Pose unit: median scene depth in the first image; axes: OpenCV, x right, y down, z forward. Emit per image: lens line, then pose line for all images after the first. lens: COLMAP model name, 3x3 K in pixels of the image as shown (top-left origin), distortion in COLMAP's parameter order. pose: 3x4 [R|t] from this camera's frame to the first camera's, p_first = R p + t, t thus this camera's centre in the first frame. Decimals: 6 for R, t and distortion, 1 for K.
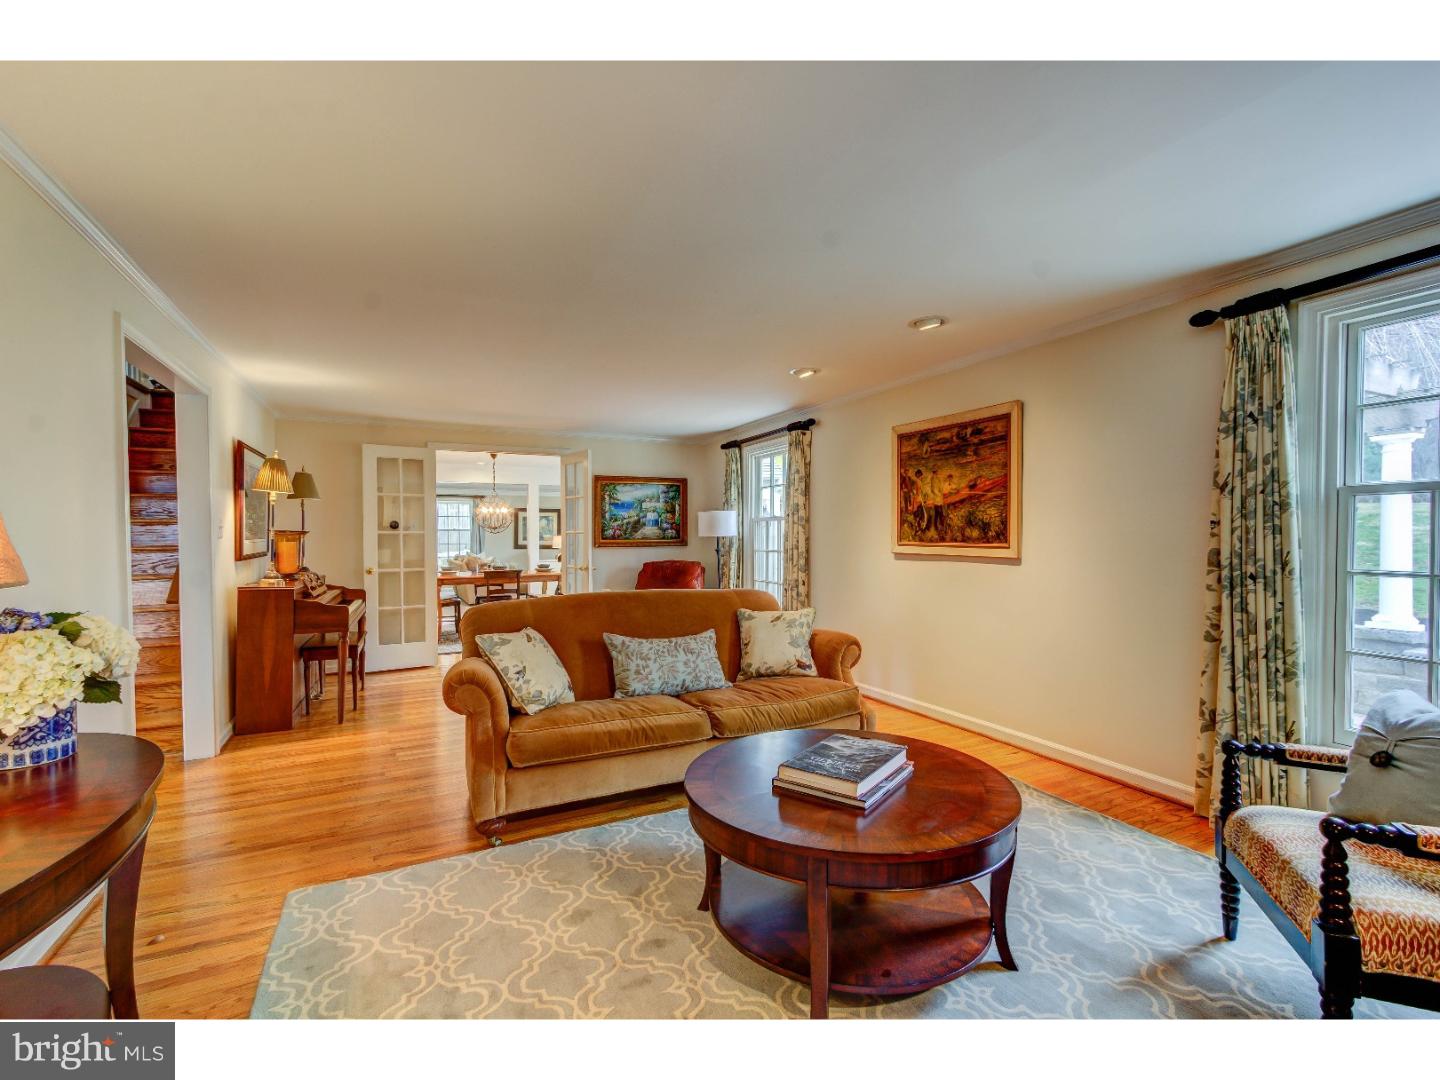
lens RADIAL K [[644.3, 0, 716.9], [0, 644.3, 546.3], [0, 0, 1]] dist [-0.000446, 0.000398]
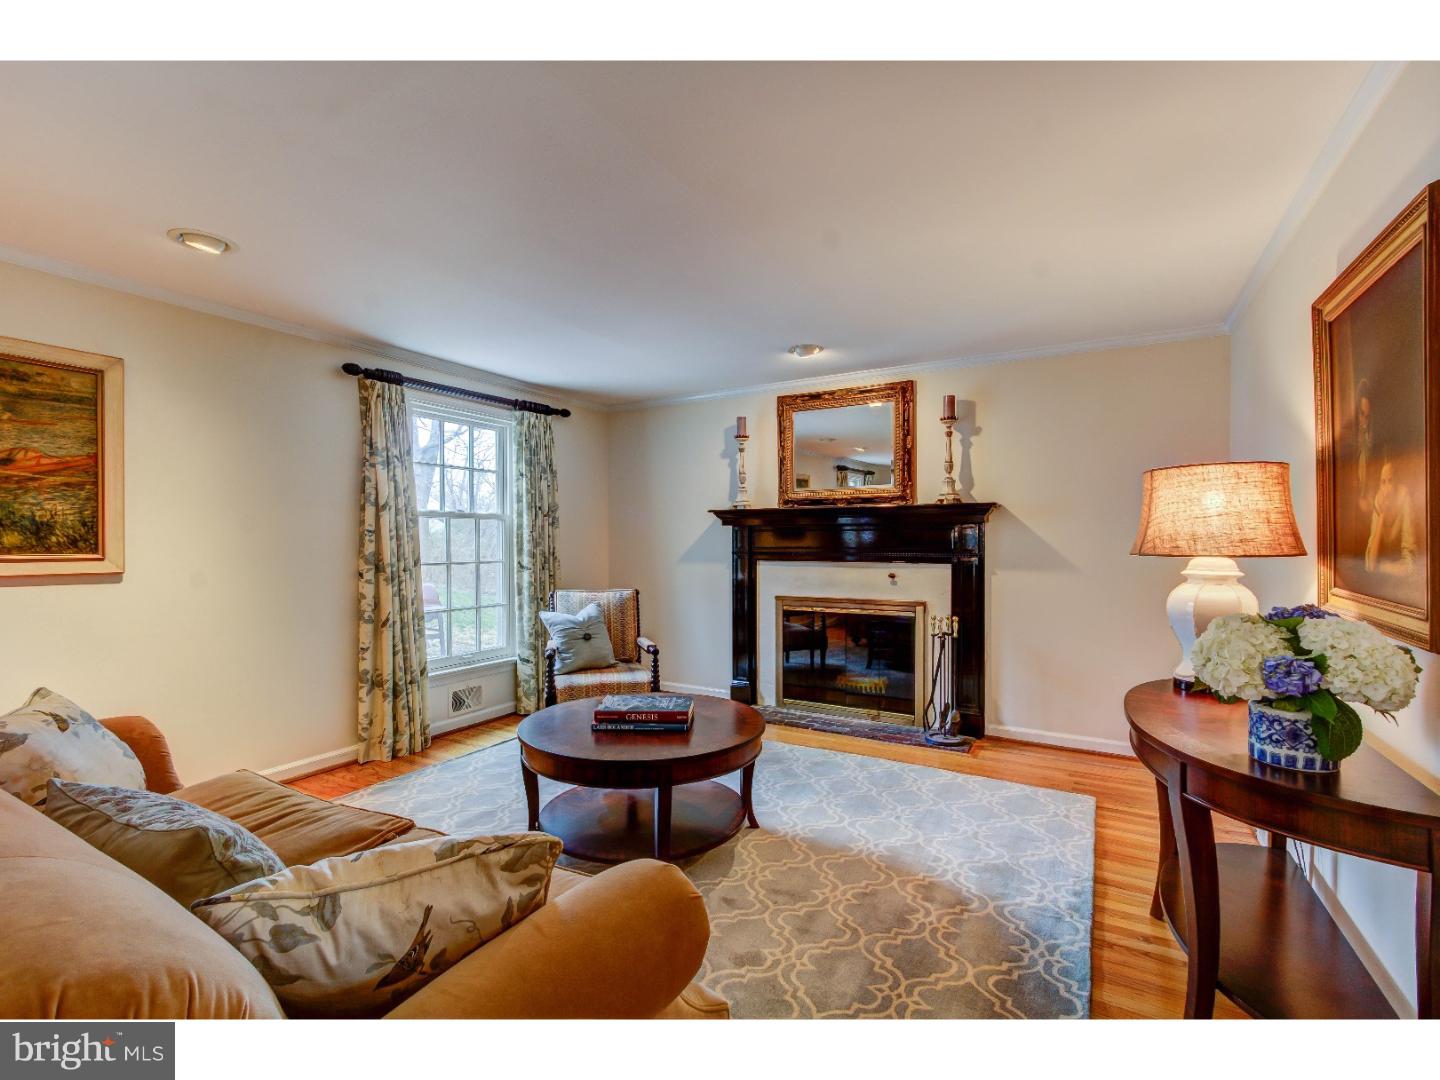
lens RADIAL K [[644.3, 0, 716.9], [0, 644.3, 546.3], [0, 0, 1]] dist [-0.000446, 0.000398]
pose [[-0.551145, 0.009382, 0.834357, -0.630259], [0.028794, 0.999555, 0.007781, 0.002825], [-0.833912, 0.028313, -0.551170, 1.021237]]
